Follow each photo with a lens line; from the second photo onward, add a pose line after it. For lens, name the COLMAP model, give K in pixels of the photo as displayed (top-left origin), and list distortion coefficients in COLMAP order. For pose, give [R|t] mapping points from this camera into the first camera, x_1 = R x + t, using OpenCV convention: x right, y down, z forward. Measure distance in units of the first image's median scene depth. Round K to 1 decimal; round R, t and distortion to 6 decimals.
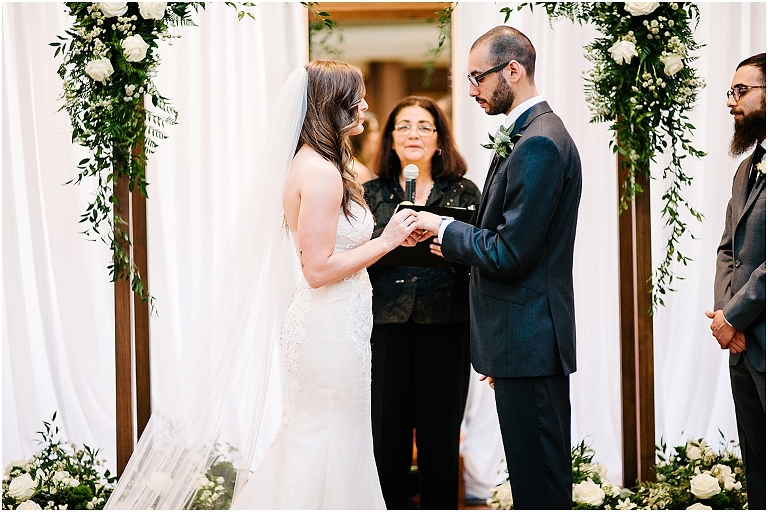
lens RADIAL K [[1887.7, 0, 384.0], [0, 1887.7, 256.0], [0, 0, 1]] dist [-0.011501, -0.063859]
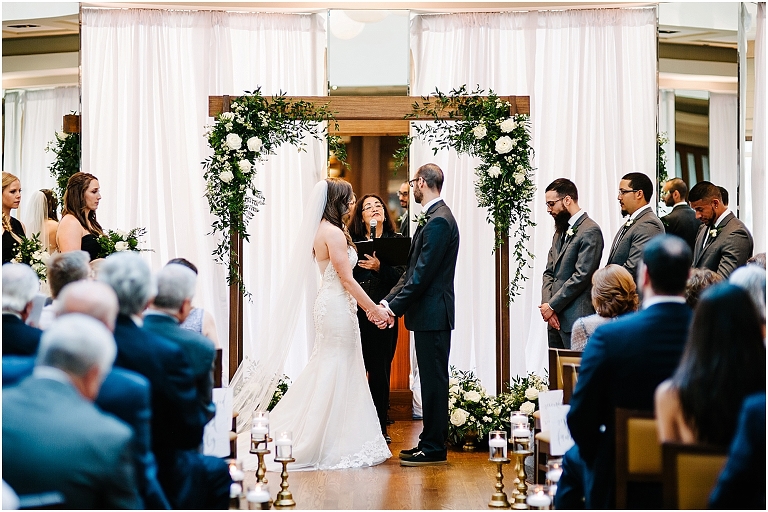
lens RADIAL K [[1887.7, 0, 384.0], [0, 1887.7, 256.0], [0, 0, 1]] dist [-0.011501, -0.063859]
pose [[0.999808, 0.015523, 0.011993, -0.009766], [-0.015207, 0.999546, -0.026028, 0.031742], [-0.012392, 0.025841, 0.999589, -0.948060]]
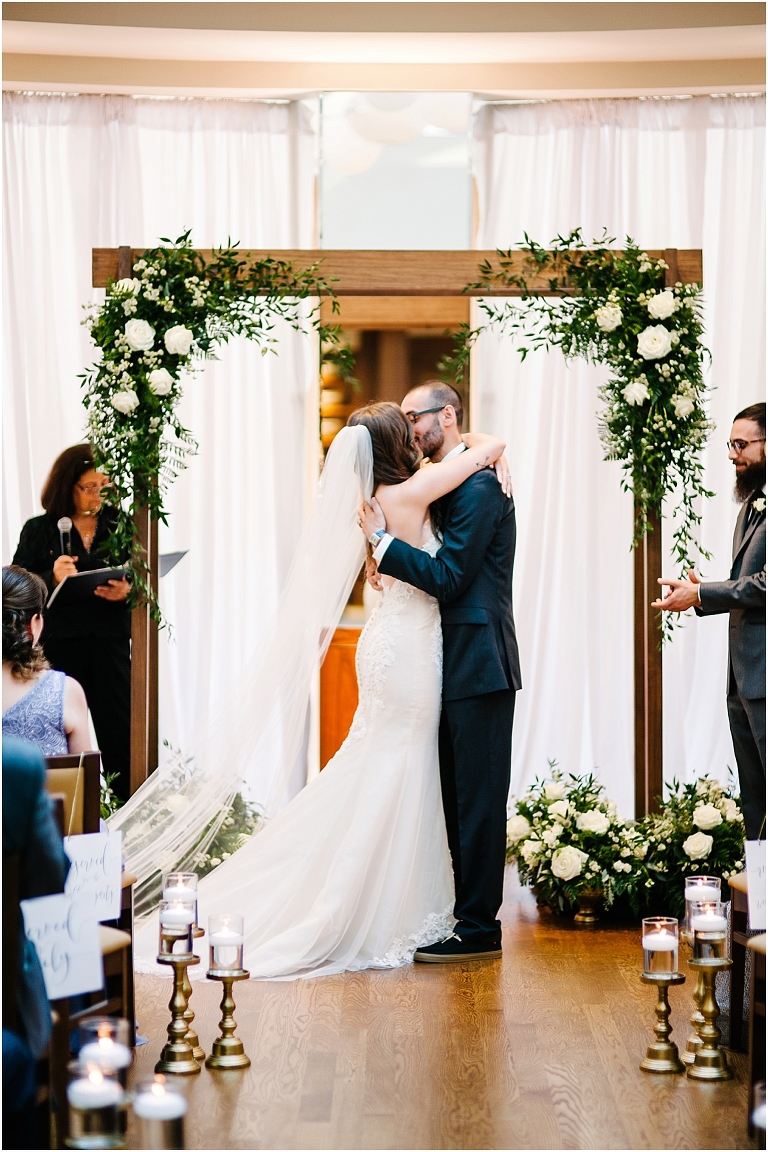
lens RADIAL K [[2831.5, 0, 384.0], [0, 2831.5, 576.0], [0, 0, 1]] dist [-0.011501, -0.063859]
pose [[0.999834, 0.017765, 0.003955, -0.014445], [-0.017731, 0.999807, -0.008409, 0.006401], [-0.004104, 0.008338, 0.999957, -0.535661]]
